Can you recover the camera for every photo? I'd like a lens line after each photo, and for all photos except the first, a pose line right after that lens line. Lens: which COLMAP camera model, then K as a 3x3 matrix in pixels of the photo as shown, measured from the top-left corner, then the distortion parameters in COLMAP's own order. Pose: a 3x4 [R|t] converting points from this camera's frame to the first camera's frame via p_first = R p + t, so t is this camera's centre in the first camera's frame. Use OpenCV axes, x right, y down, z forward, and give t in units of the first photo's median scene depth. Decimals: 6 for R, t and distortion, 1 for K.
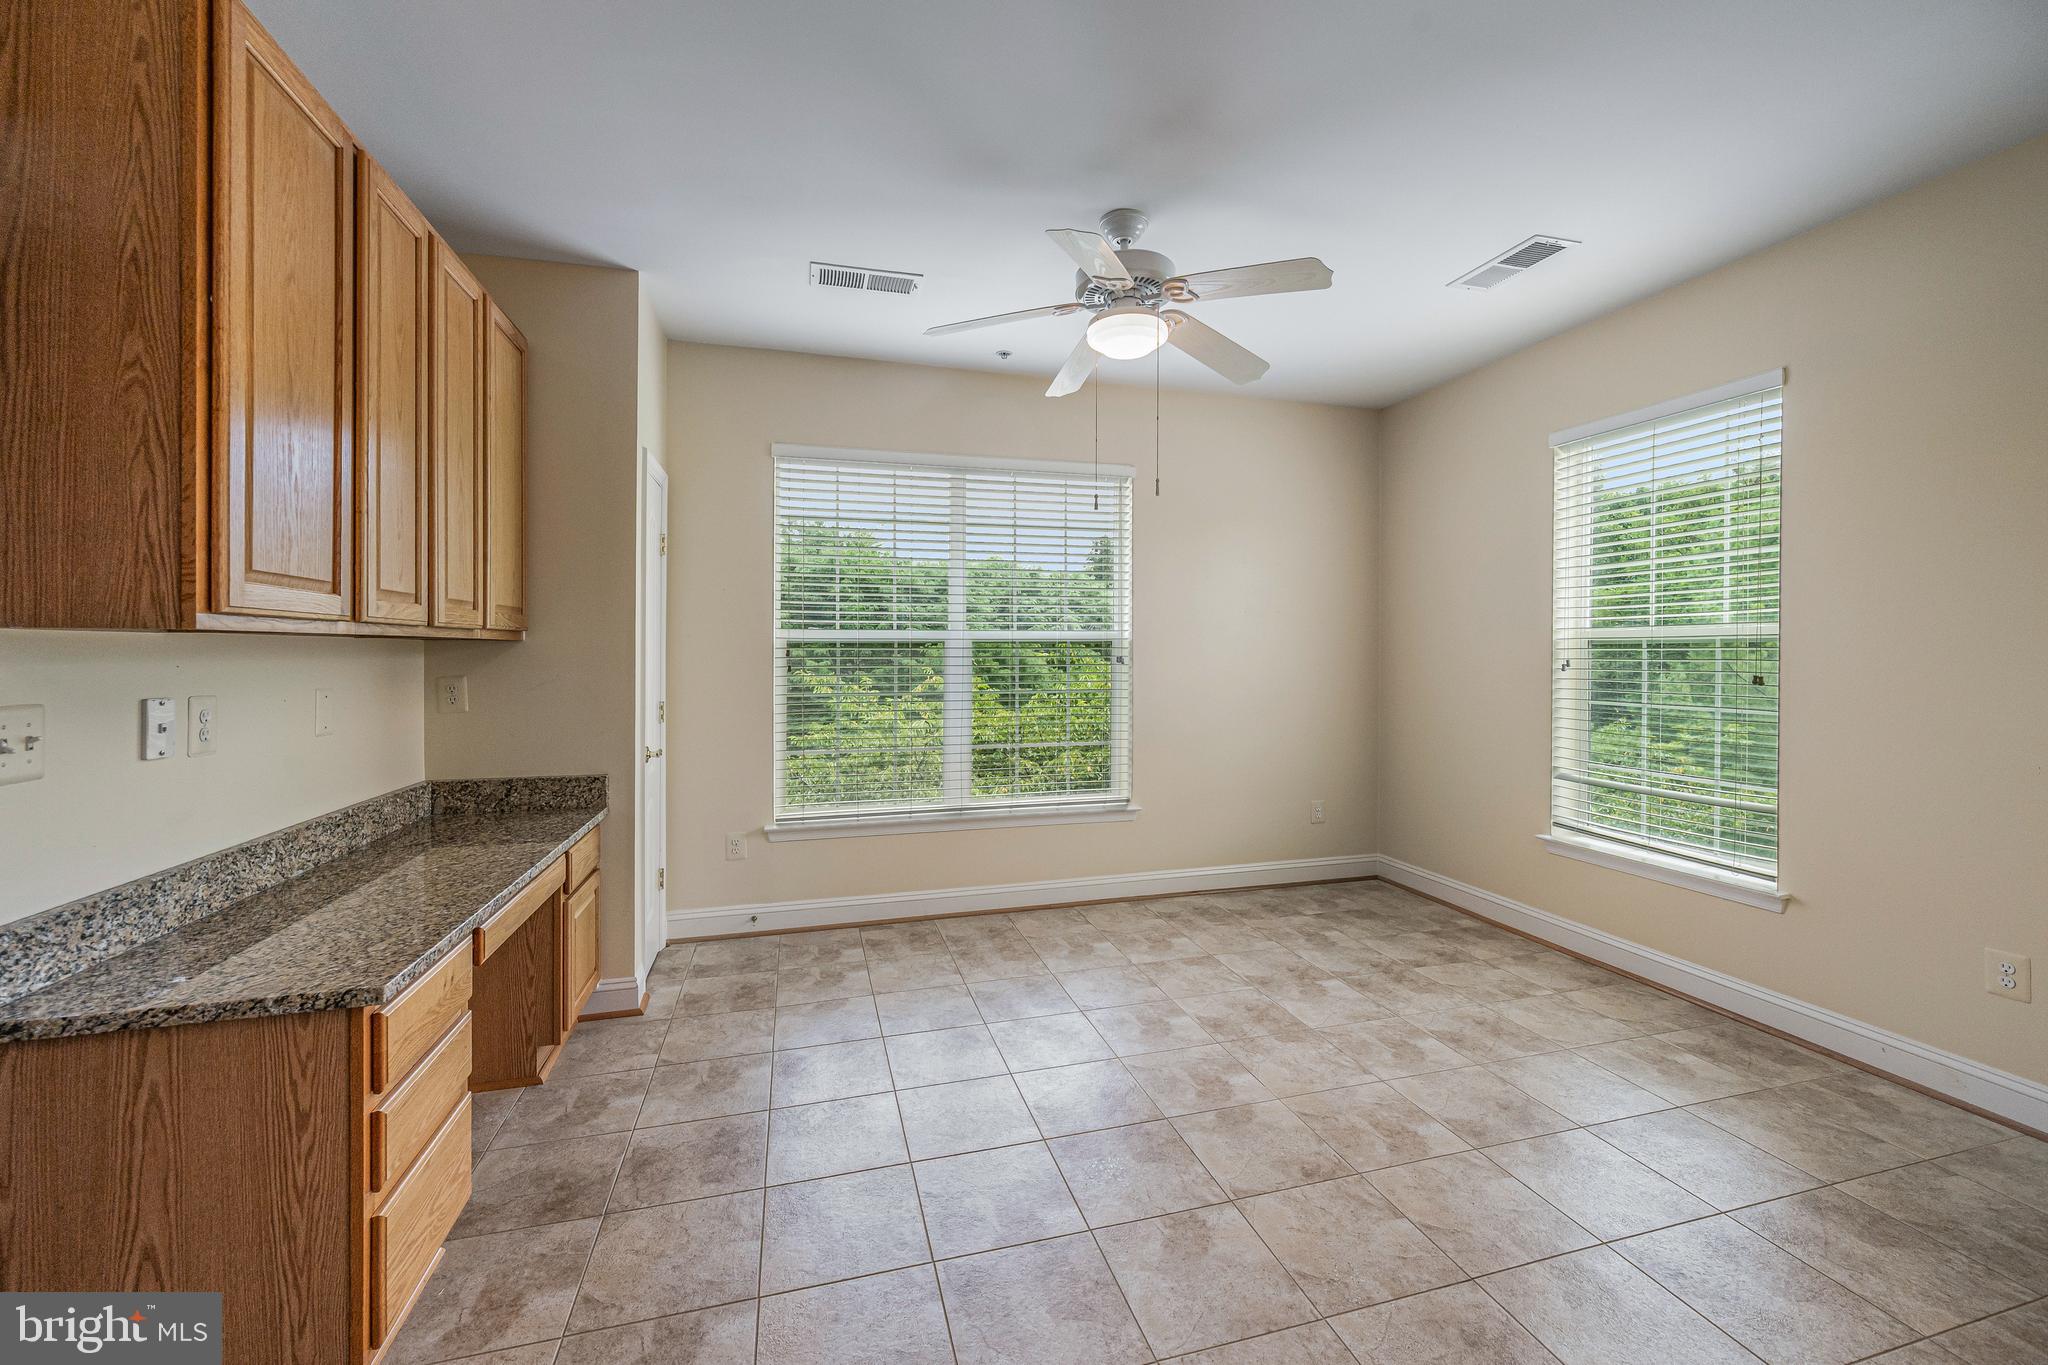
lens RADIAL K [[822.3, 0, 1024.4], [0, 822.3, 643.1], [0, 0, 1]] dist [0.002970, 0.000269]
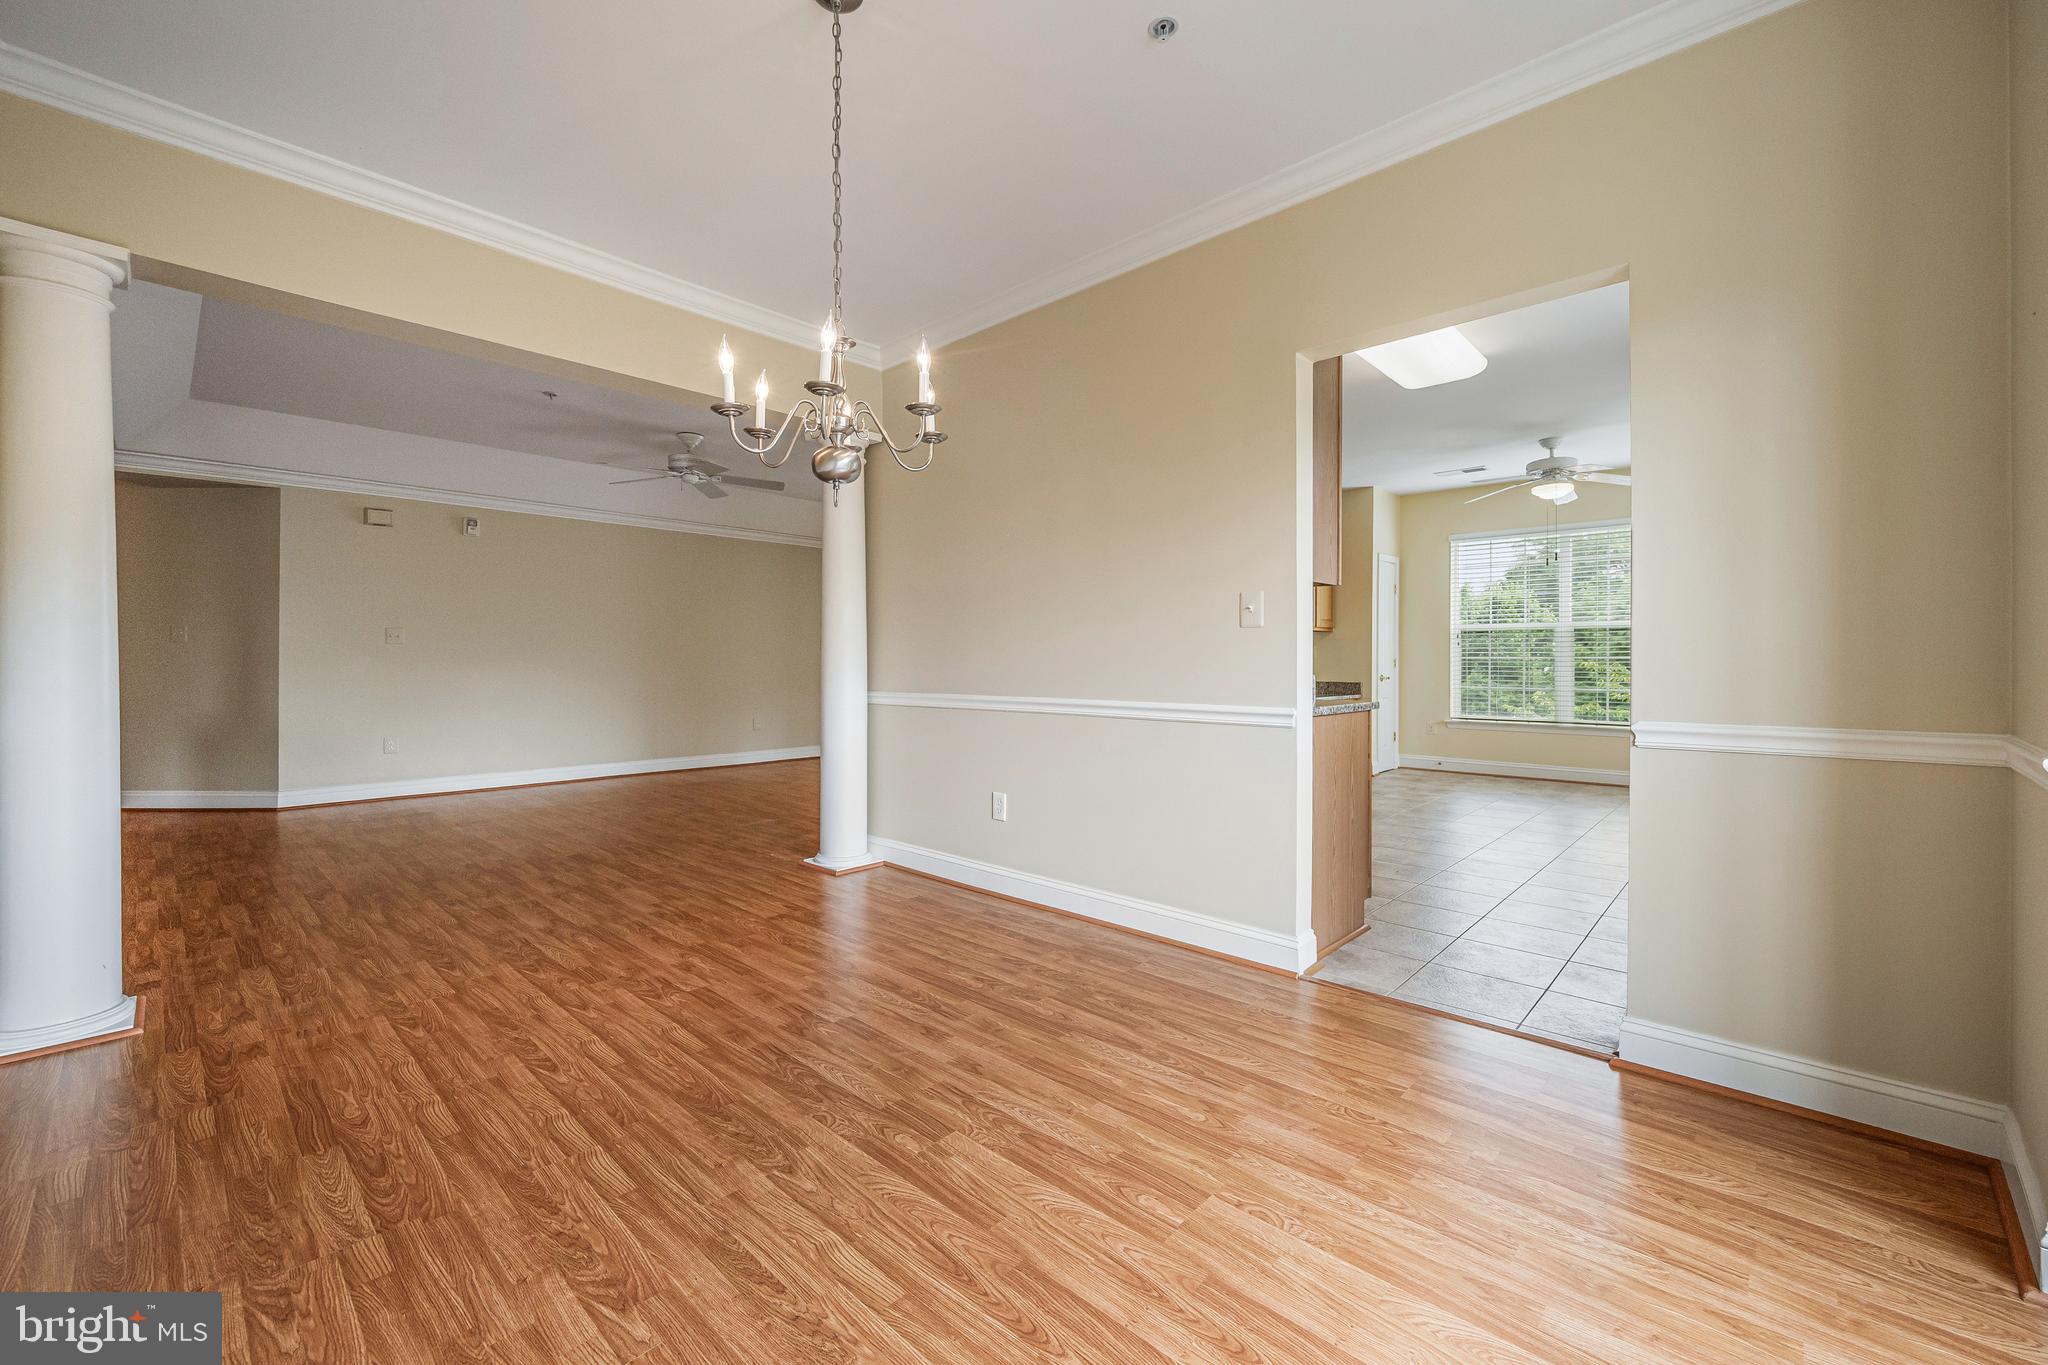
lens RADIAL K [[827.5, 0, 1015.7], [0, 827.5, 691.2], [0, 0, 1]] dist [0.000564, 0.000069]
pose [[0.515291, 0.030398, -0.856476, 1.371385], [0.010297, 0.999079, 0.041654, 0.075485], [0.856953, -0.030283, 0.514504, -1.509470]]
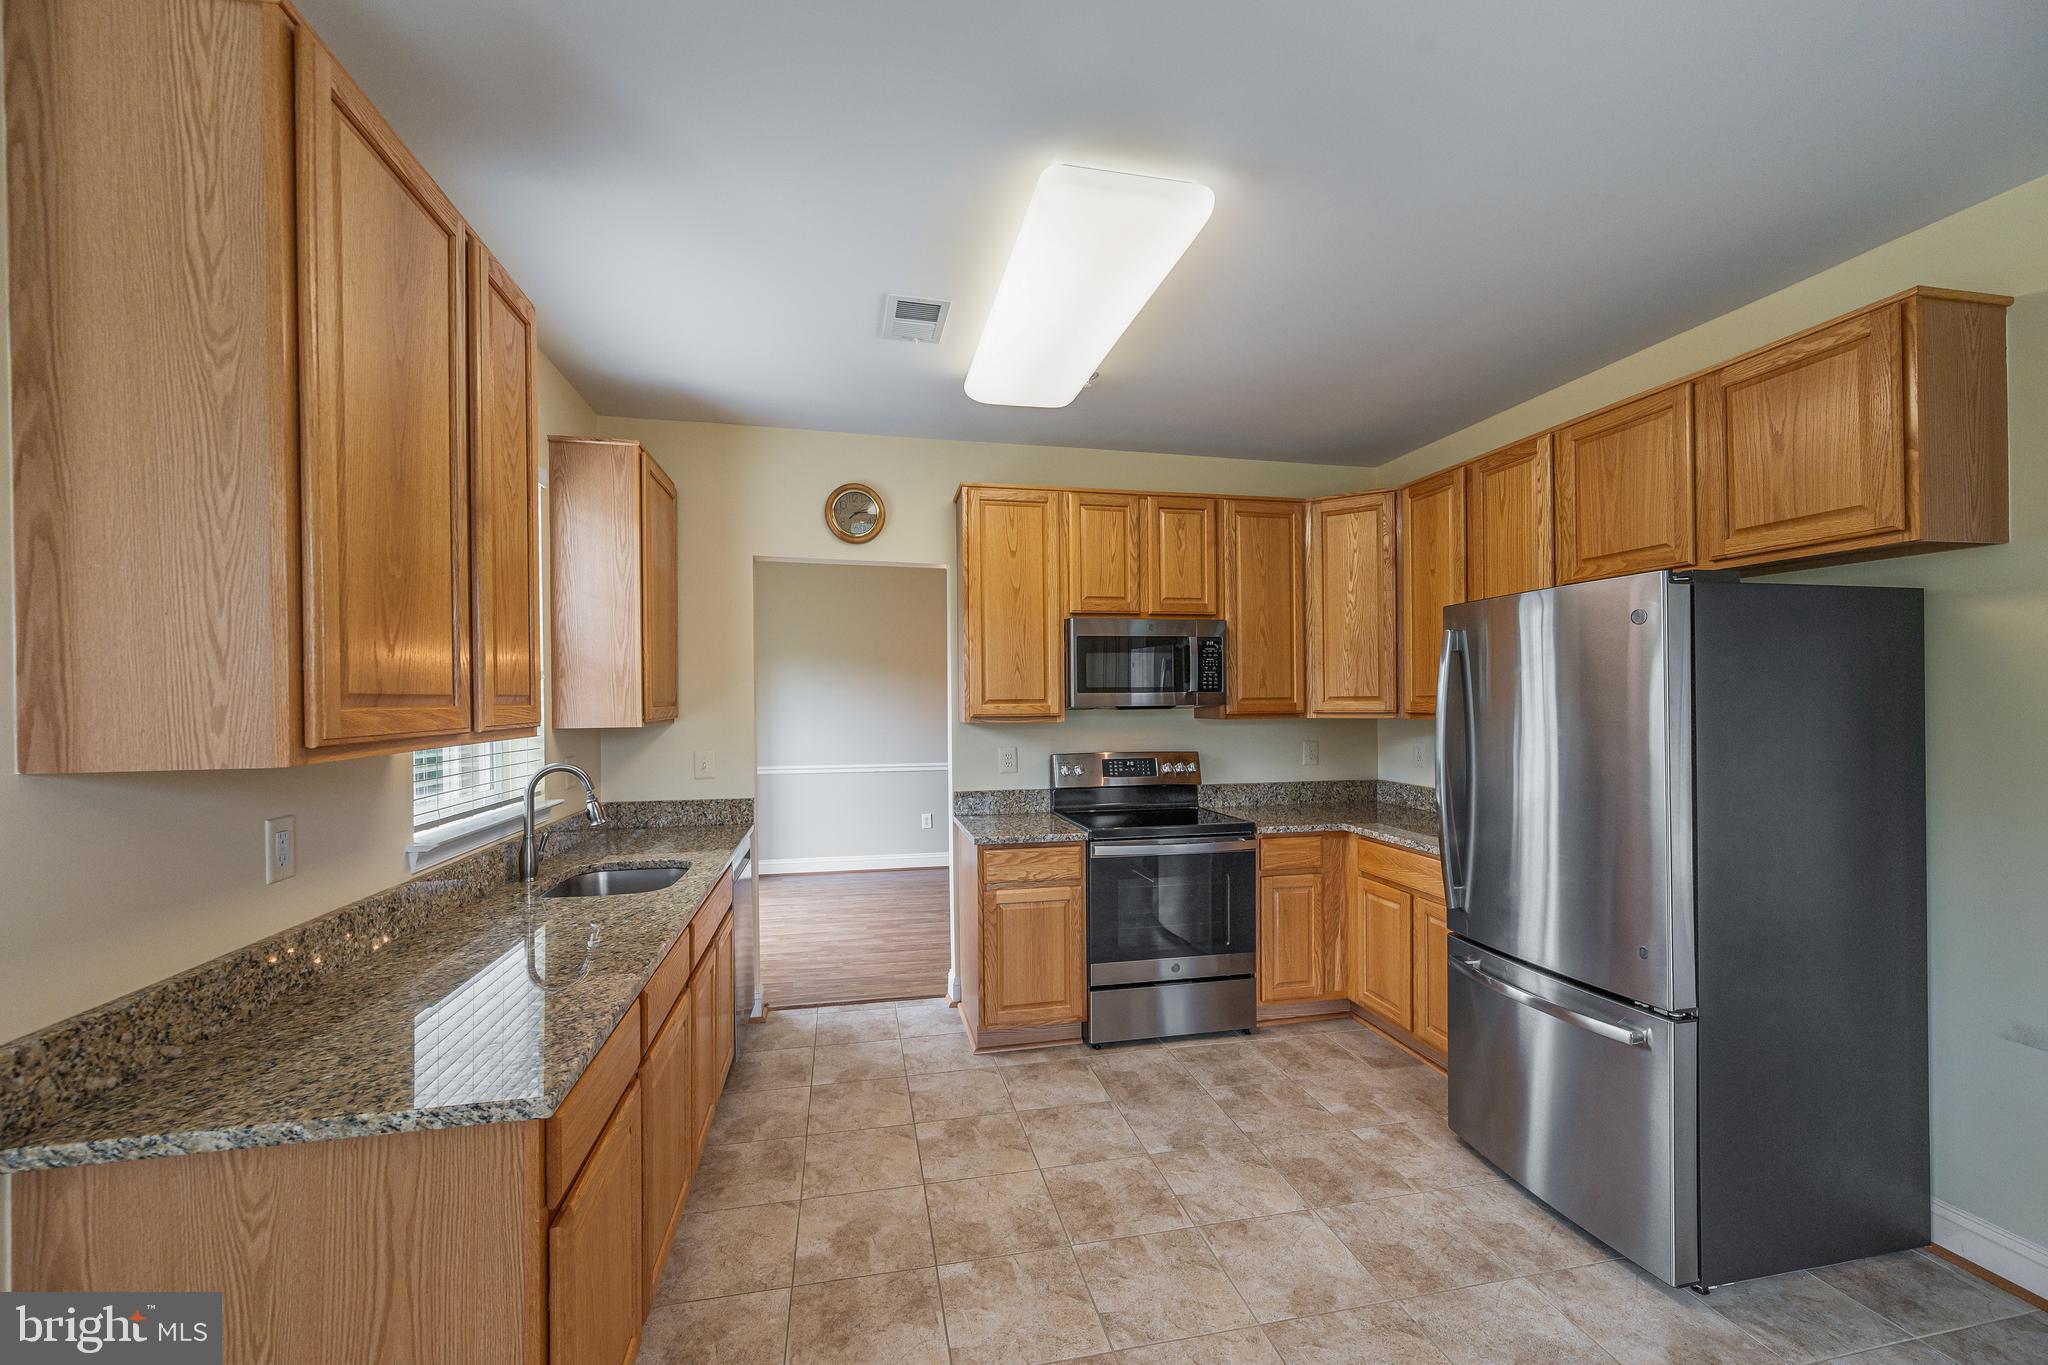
lens RADIAL K [[827.5, 0, 1015.7], [0, 827.5, 691.2], [0, 0, 1]] dist [0.000564, 0.000069]
pose [[-0.998113, 0.004396, 0.061244, 0.396914], [0.003042, 0.999749, -0.022183, -0.041938], [-0.061326, -0.021954, -0.997876, 1.007543]]
